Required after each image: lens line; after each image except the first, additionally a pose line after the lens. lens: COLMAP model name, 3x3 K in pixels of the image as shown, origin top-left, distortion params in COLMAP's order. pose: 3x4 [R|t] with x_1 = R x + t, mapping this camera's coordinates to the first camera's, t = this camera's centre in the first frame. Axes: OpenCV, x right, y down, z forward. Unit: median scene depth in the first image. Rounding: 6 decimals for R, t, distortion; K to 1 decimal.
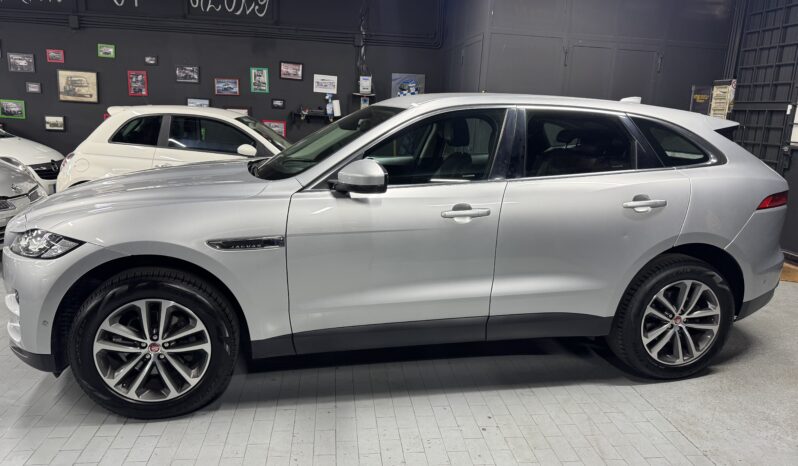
lens RADIAL K [[585.9, 0, 399.0], [0, 585.9, 233.0], [0, 0, 1]] dist [0.075740, -0.120596]
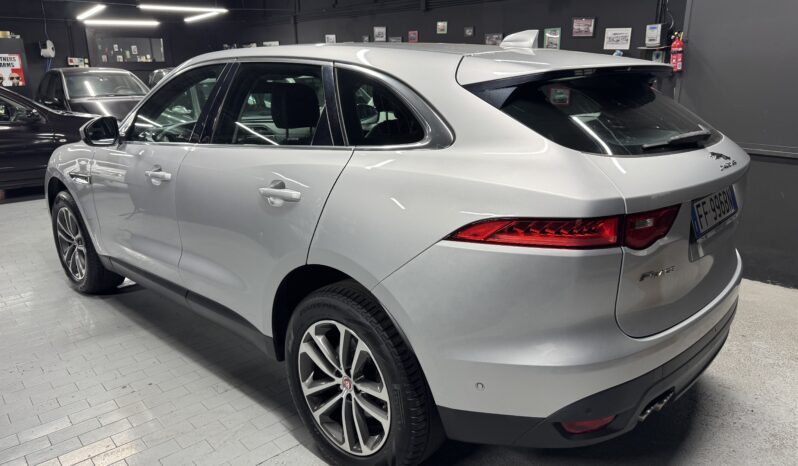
lens RADIAL K [[585.9, 0, 399.0], [0, 585.9, 233.0], [0, 0, 1]] dist [0.075740, -0.120596]
pose [[0.545785, 0.181780, -0.817970, 0.965670], [-0.143173, 0.982060, 0.122714, -0.098192], [0.825603, 0.050136, 0.562020, 0.654326]]
